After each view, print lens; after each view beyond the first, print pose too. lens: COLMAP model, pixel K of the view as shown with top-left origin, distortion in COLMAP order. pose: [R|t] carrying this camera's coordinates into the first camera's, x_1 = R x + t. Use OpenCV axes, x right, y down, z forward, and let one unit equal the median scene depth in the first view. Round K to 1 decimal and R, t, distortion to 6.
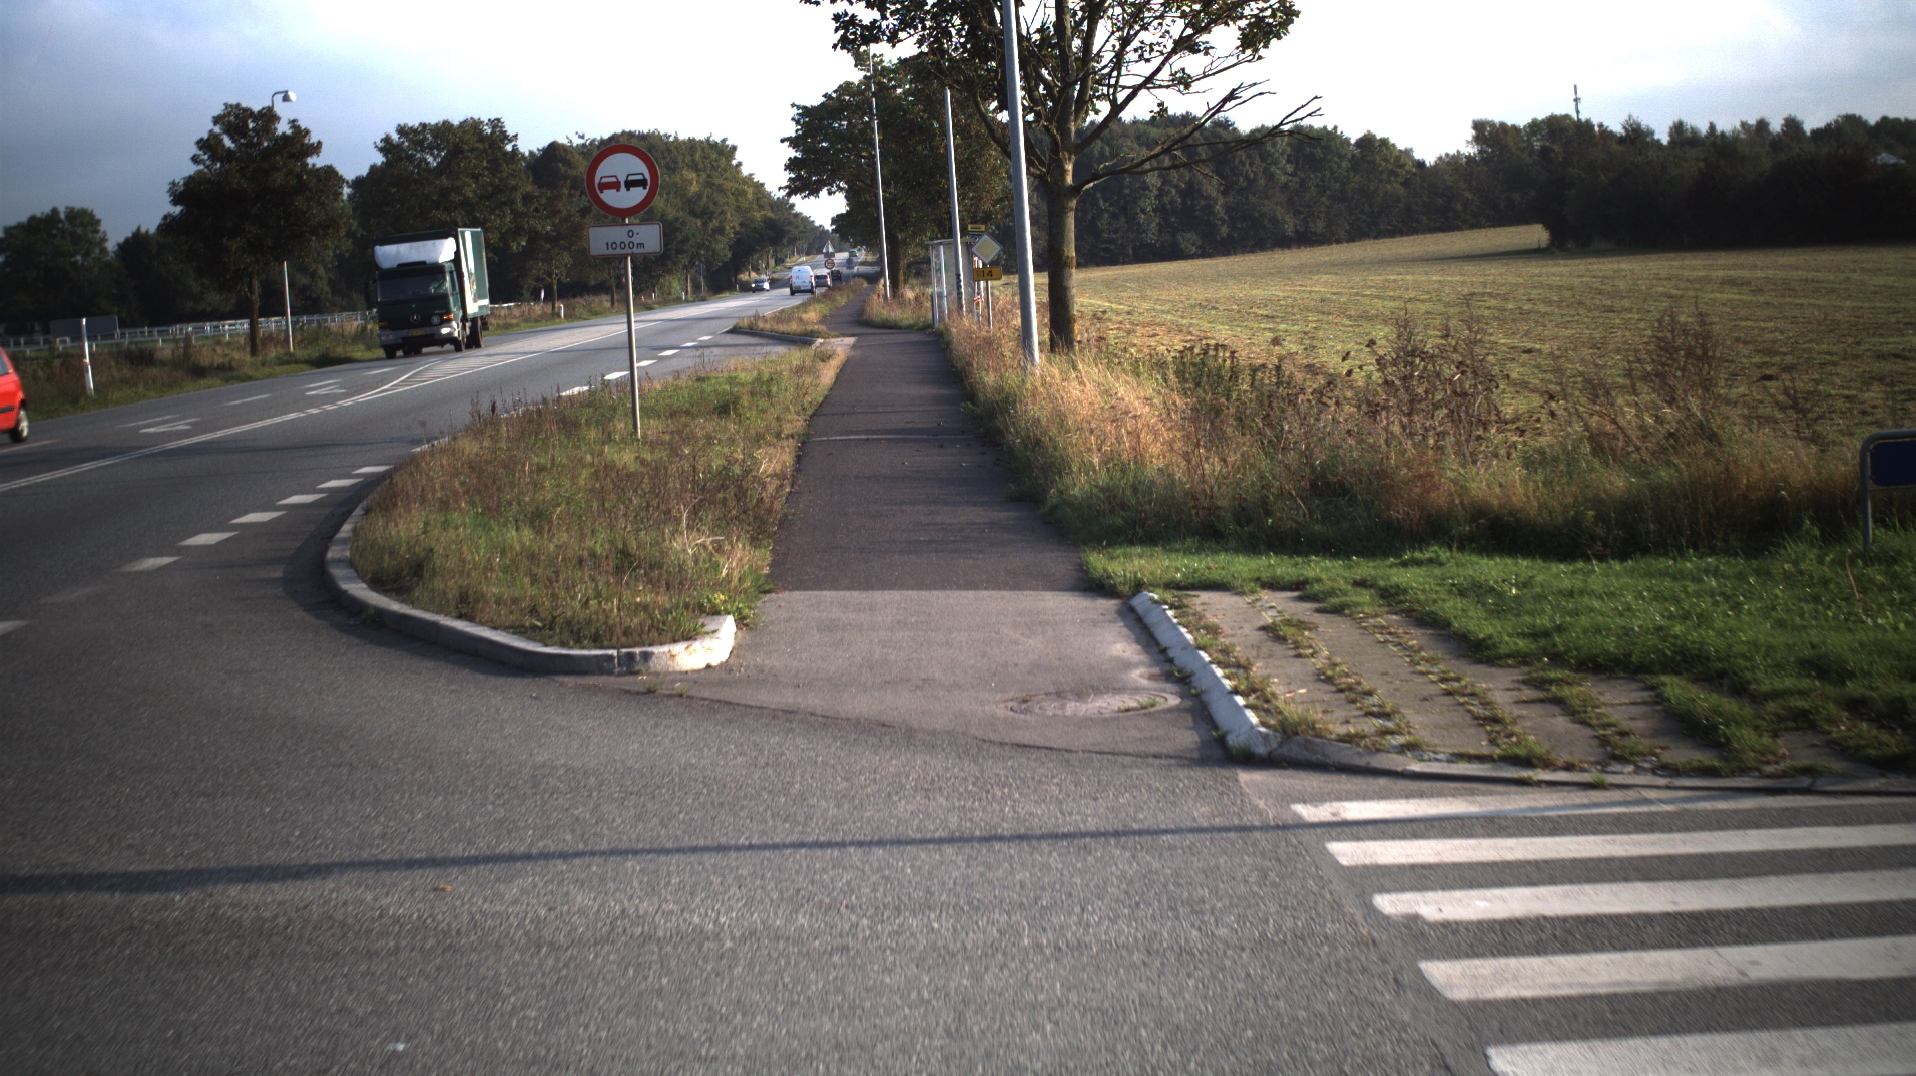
lens RADIAL K [[3344.1, 0, 958.0], [0, 3344.1, 538.0], [0, 0, 1]] dist [-0.285035, 0.377091]
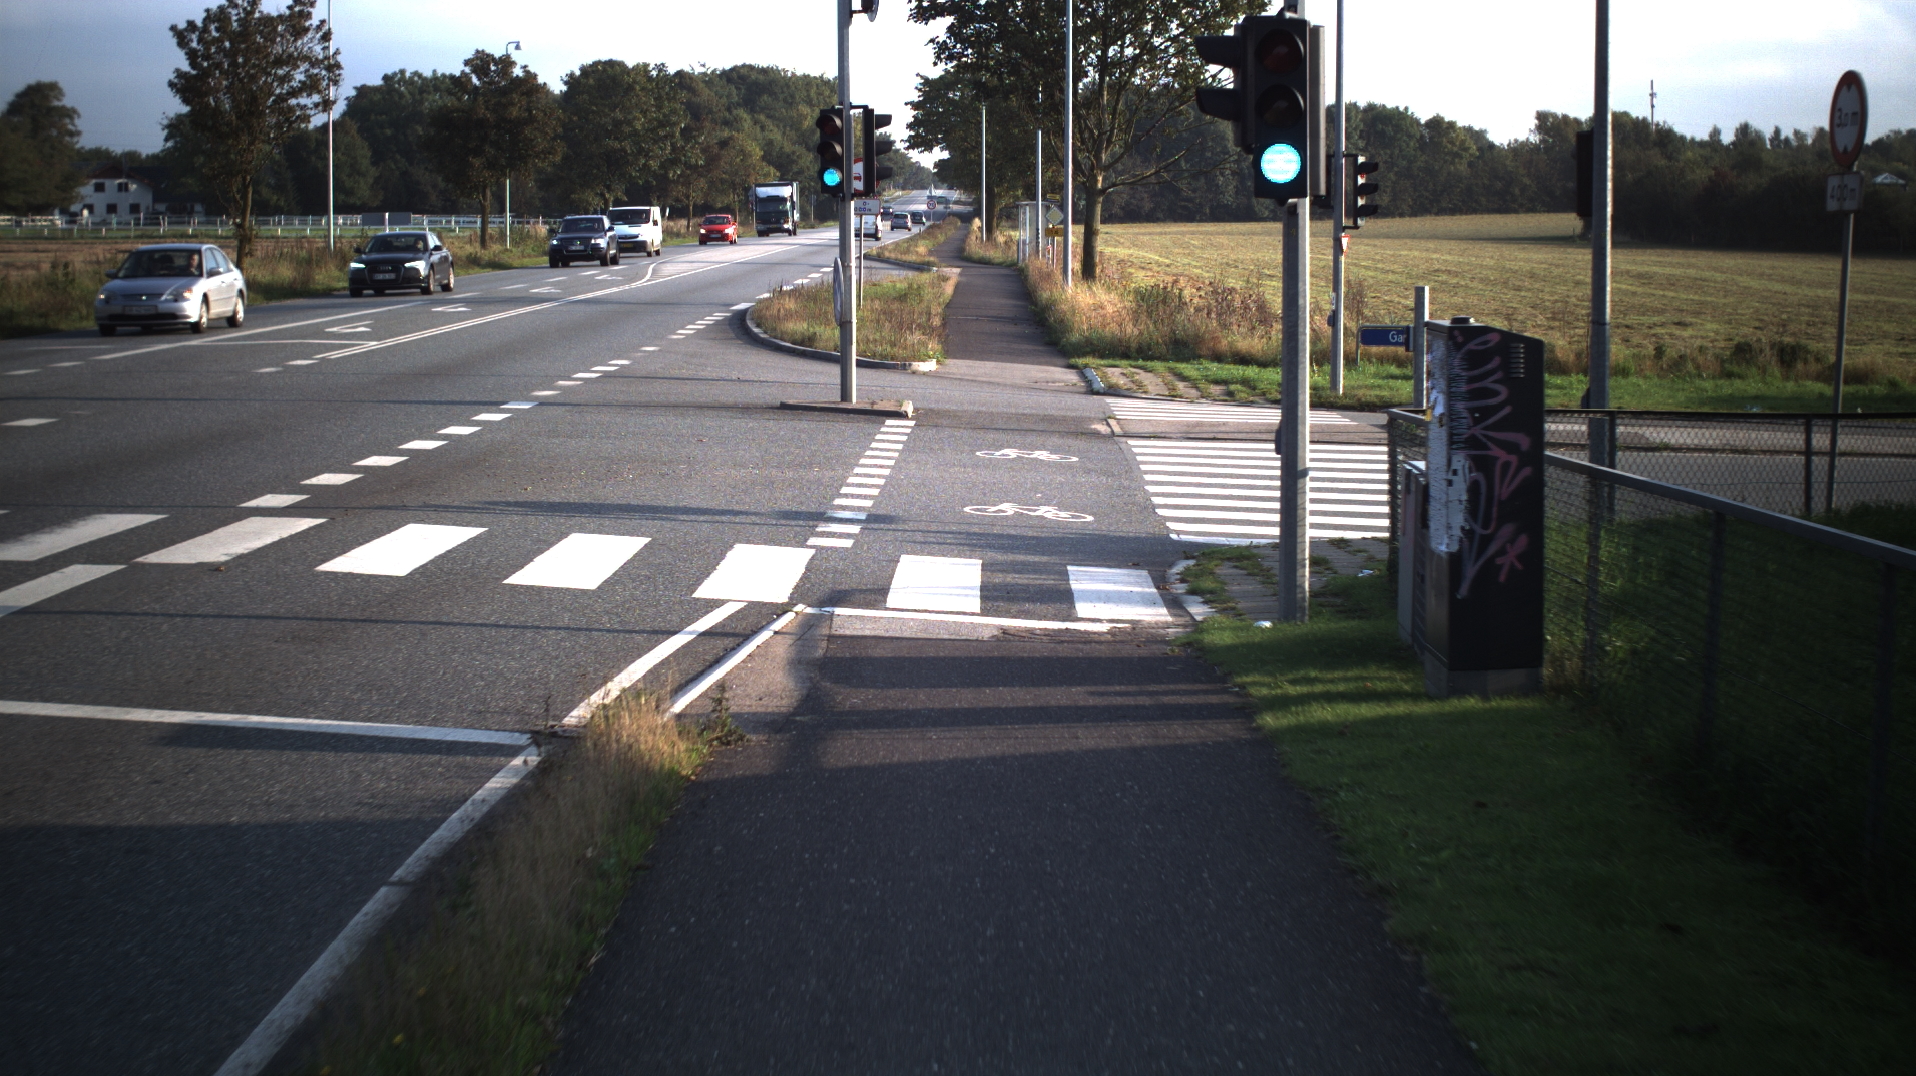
lens RADIAL K [[3344.1, 0, 958.0], [0, 3344.1, 538.0], [0, 0, 1]] dist [-0.285035, 0.377091]
pose [[0.997088, 0.073630, -0.019832, 0.002922], [-0.073259, 0.997135, 0.018832, 0.020184], [0.021161, -0.017324, 0.999626, -0.305224]]
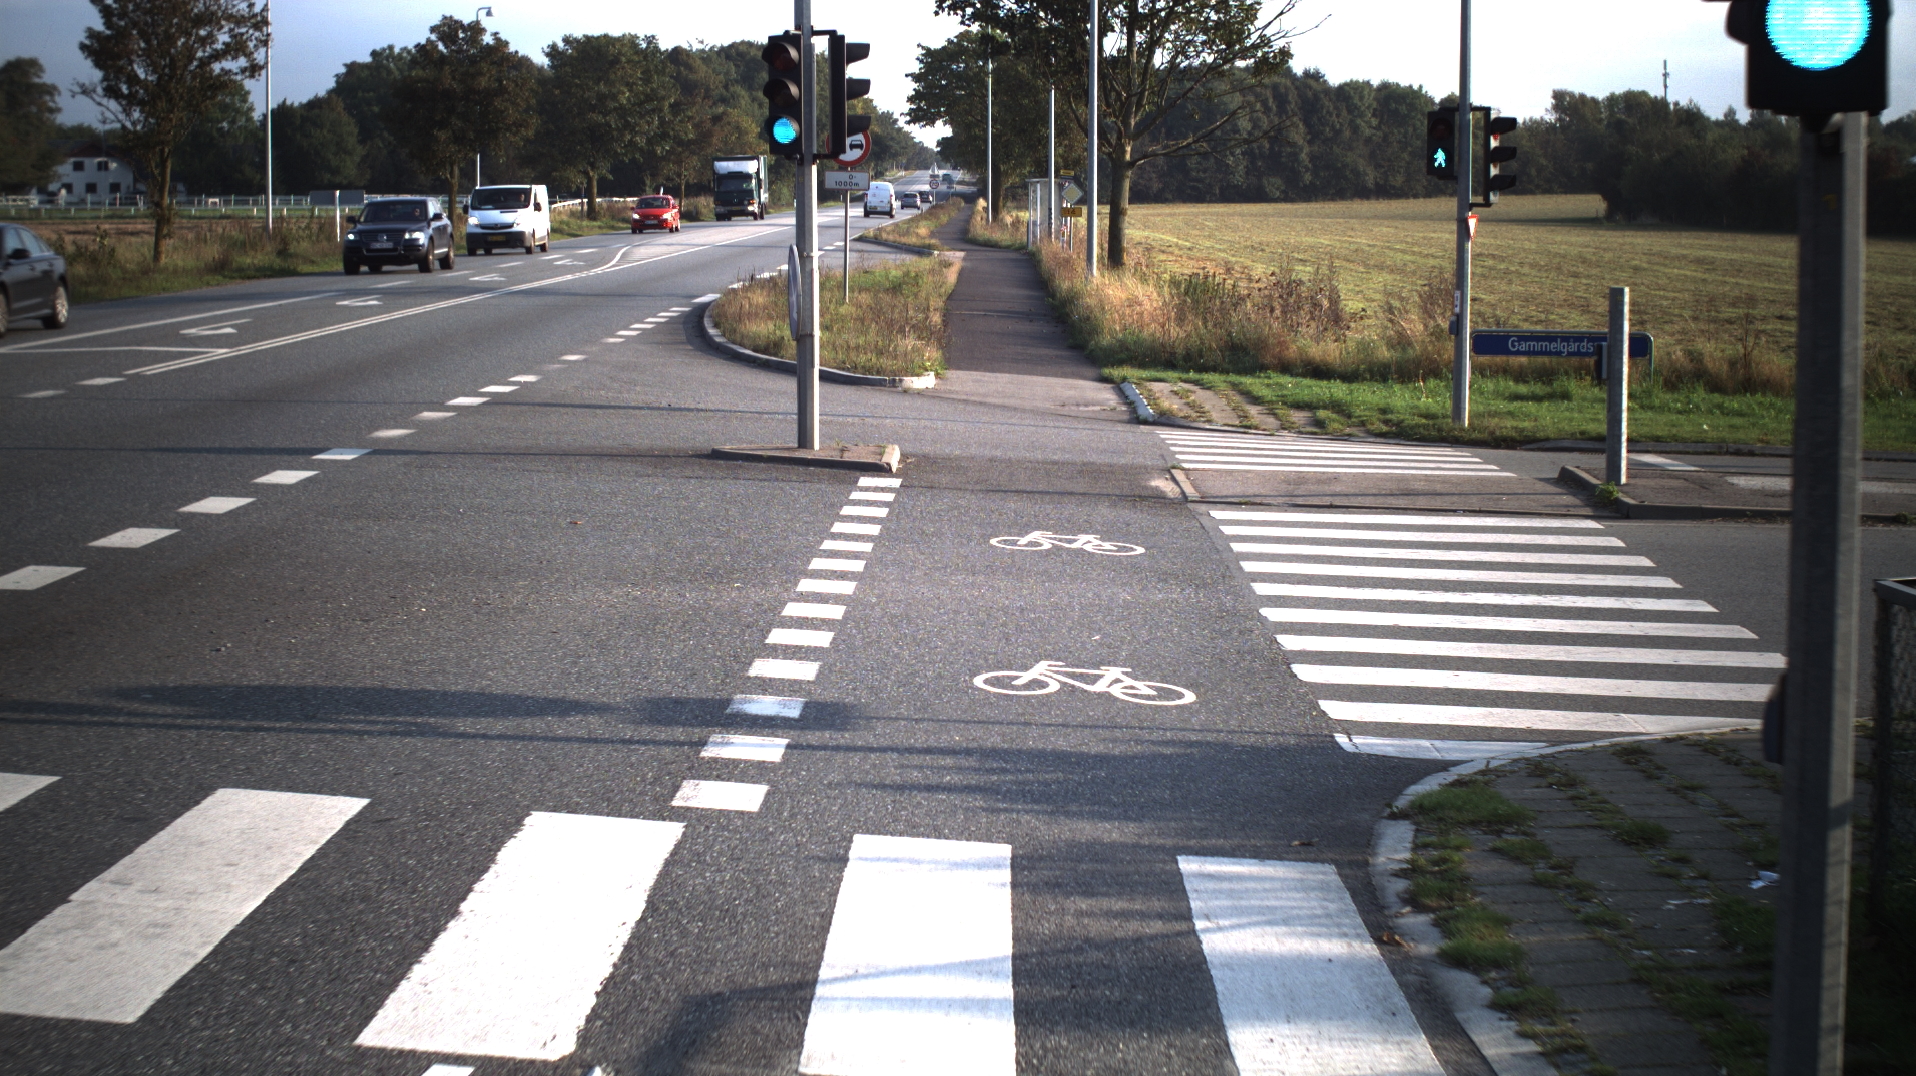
lens RADIAL K [[3344.1, 0, 958.0], [0, 3344.1, 538.0], [0, 0, 1]] dist [-0.285035, 0.377091]
pose [[0.996974, 0.075038, -0.020316, 0.000112], [-0.074532, 0.996916, 0.024578, 0.013115], [0.022098, -0.022989, 0.999491, -0.203361]]
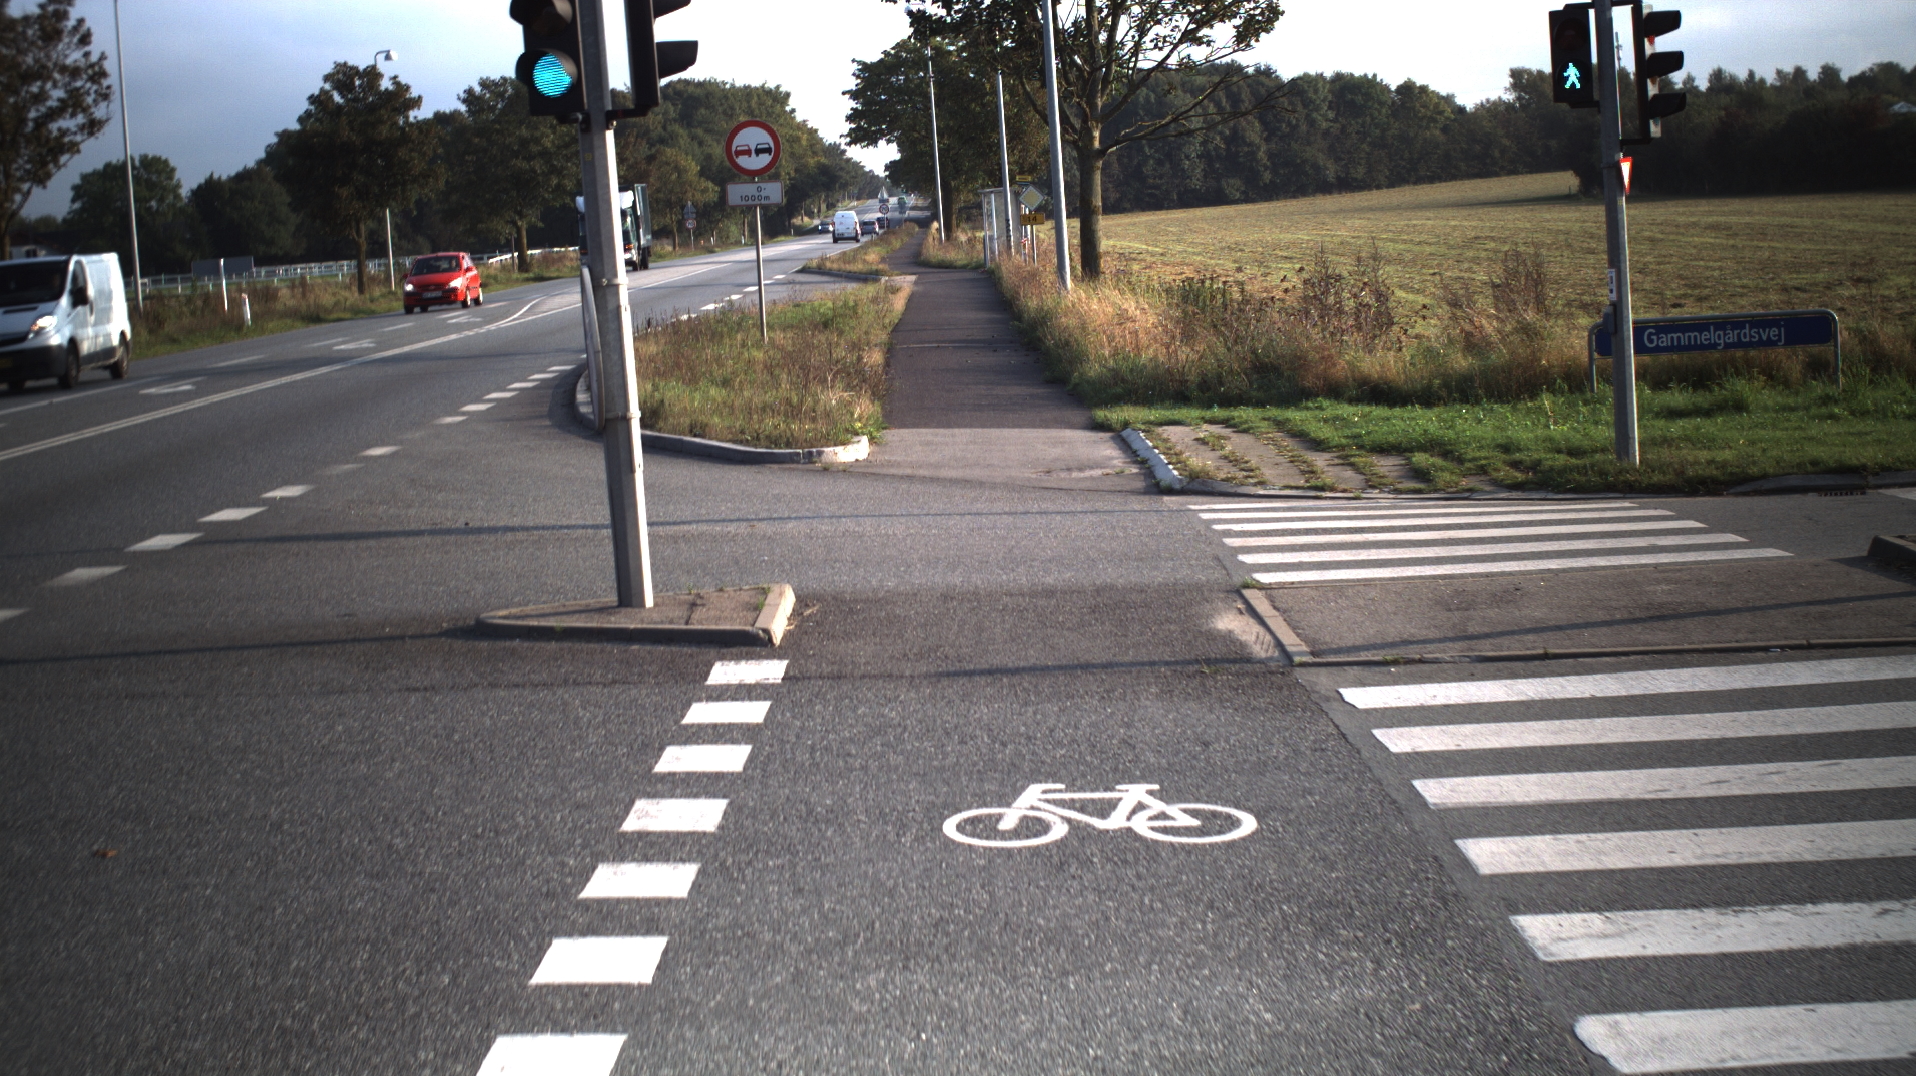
lens RADIAL K [[3344.1, 0, 958.0], [0, 3344.1, 538.0], [0, 0, 1]] dist [-0.285035, 0.377091]
pose [[0.999894, 0.001182, -0.014535, -0.000163], [-0.000940, 0.999861, 0.016623, 0.007855], [0.014553, -0.016608, 0.999756, -0.101649]]
